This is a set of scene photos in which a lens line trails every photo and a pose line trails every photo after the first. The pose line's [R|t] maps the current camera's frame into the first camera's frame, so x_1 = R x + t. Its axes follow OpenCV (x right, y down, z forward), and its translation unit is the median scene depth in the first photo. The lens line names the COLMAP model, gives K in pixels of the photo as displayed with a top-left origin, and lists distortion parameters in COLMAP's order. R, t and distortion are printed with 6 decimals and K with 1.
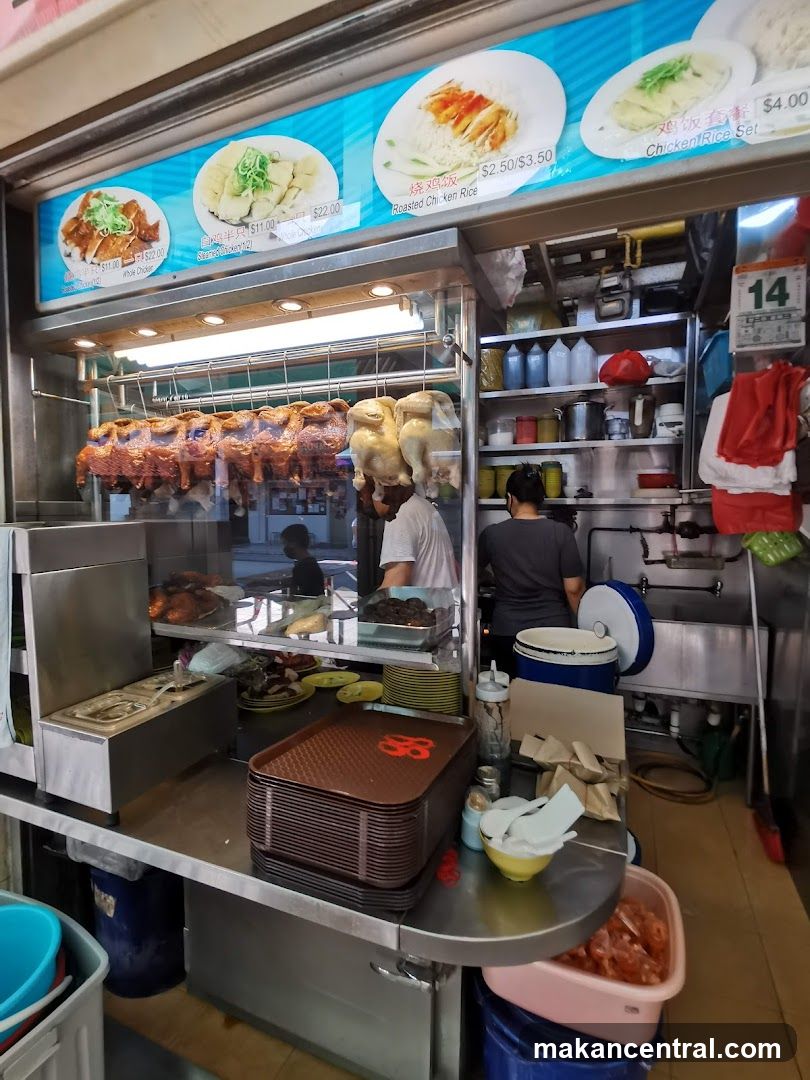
lens RADIAL K [[512.1, 0, 413.8], [0, 512.1, 539.3], [0, 0, 1]] dist [-0.000140, -0.011722]
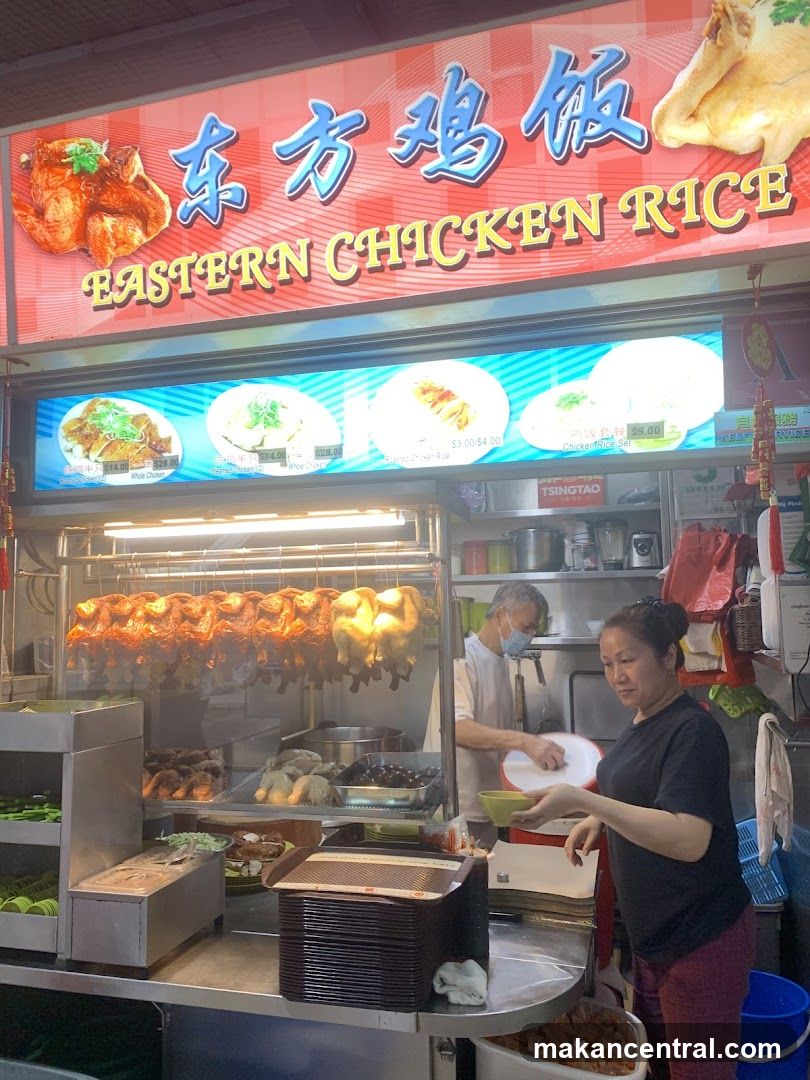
lens RADIAL K [[831.1, 0, 402.0], [0, 831.1, 539.0], [0, 0, 1]] dist [0.005832, 0.007403]
pose [[0.993858, -0.008608, 0.110330, -0.210518], [0.025593, 0.987821, -0.153473, -0.100922], [-0.107665, 0.155355, 0.981974, -0.963883]]
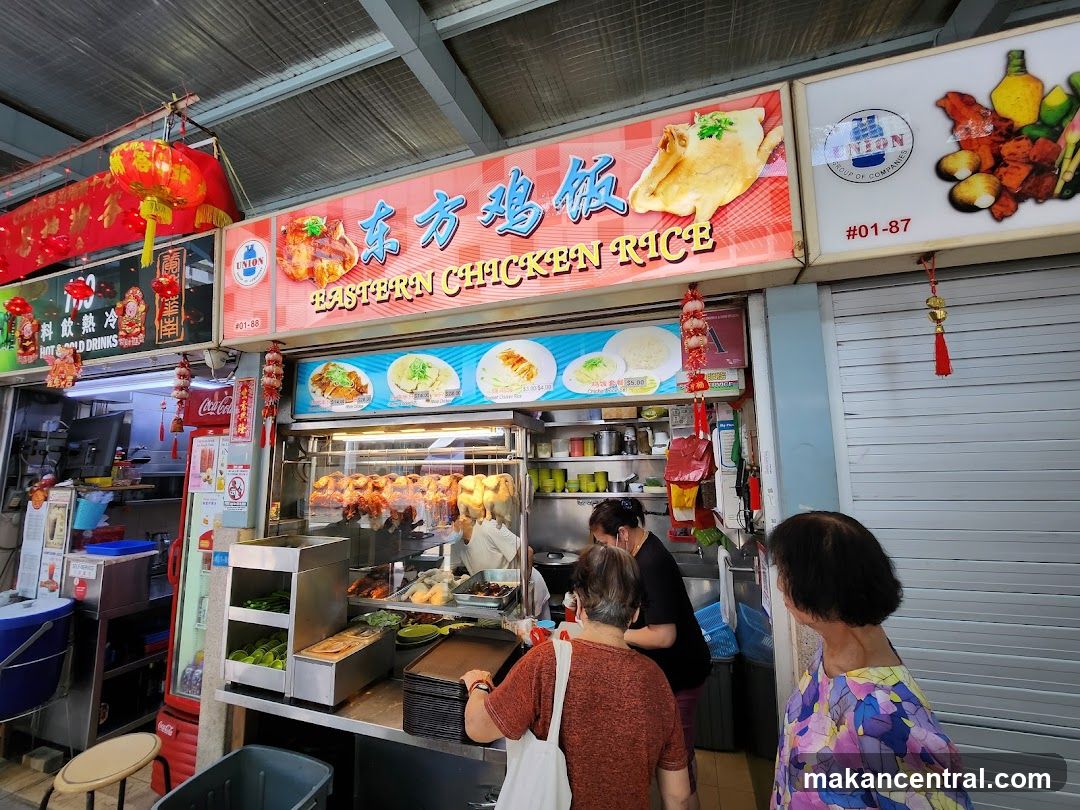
lens RADIAL K [[432.0, 0, 538.7], [0, 432.0, 411.1], [0, 0, 1]] dist [-0.013518, -0.000183]
pose [[0.997177, -0.002392, 0.075054, 0.046146], [0.016960, 0.980840, -0.194078, -0.198671], [-0.073151, 0.194803, 0.978111, -0.759464]]
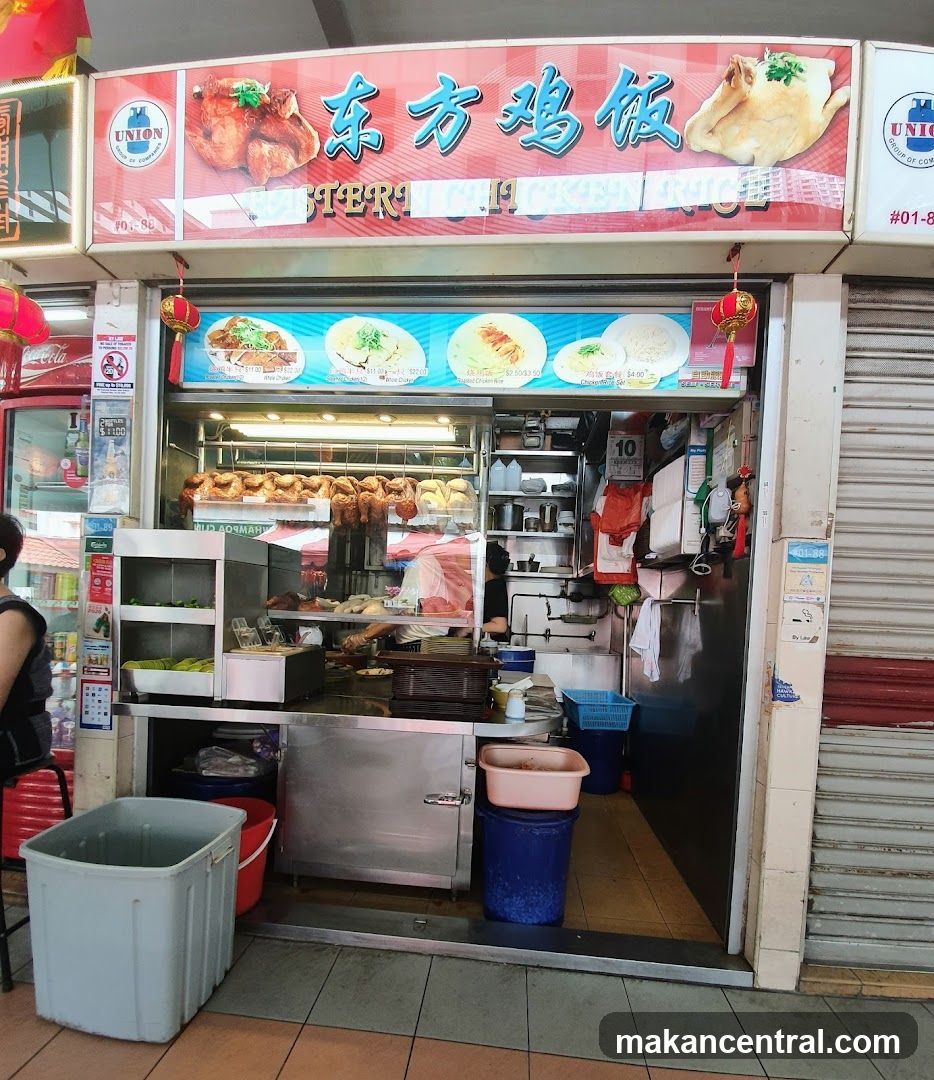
lens RADIAL K [[489.4, 0, 471.7], [0, 489.4, 624.6], [0, 0, 1]] dist [0.010985, -0.015781]
pose [[0.951439, 0.034908, 0.305853, -0.464355], [-0.027263, 0.999201, -0.029232, 0.284507], [-0.306629, 0.019474, 0.951630, -0.661985]]
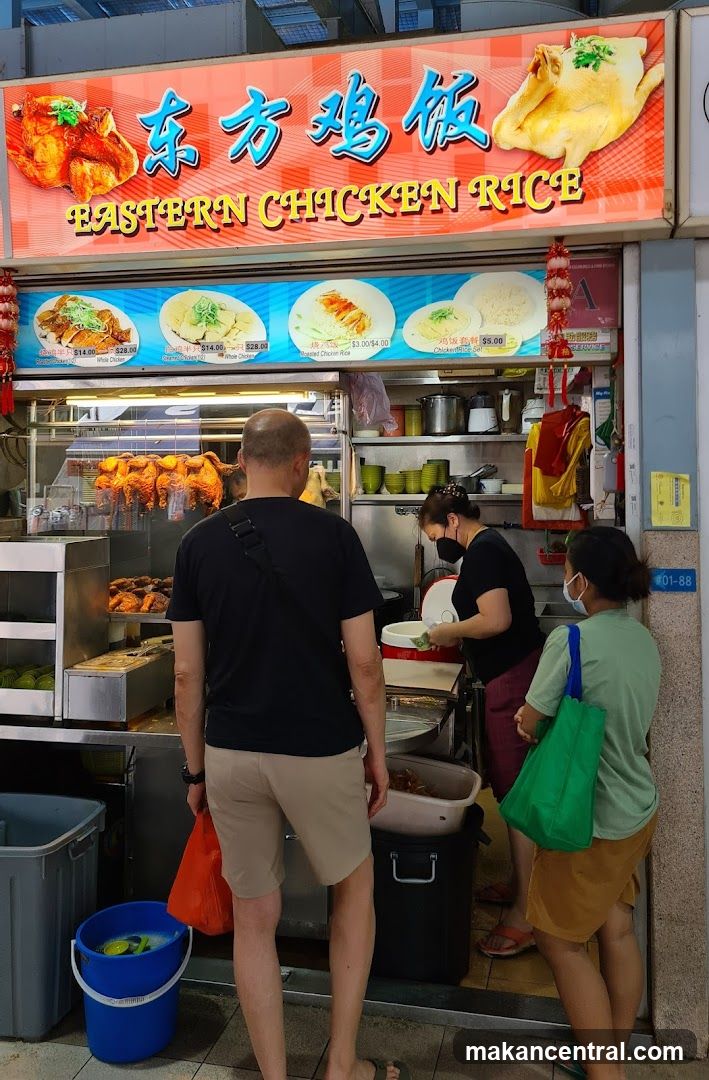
lens RADIAL K [[951.1, 0, 374.0], [0, 951.1, 454.4], [0, 0, 1]] dist [0.050139, -0.000893]
pose [[0.985808, -0.003409, 0.167843, -0.303048], [0.016942, 0.996709, -0.079266, -0.045123], [-0.167020, 0.080985, 0.982622, -1.946015]]
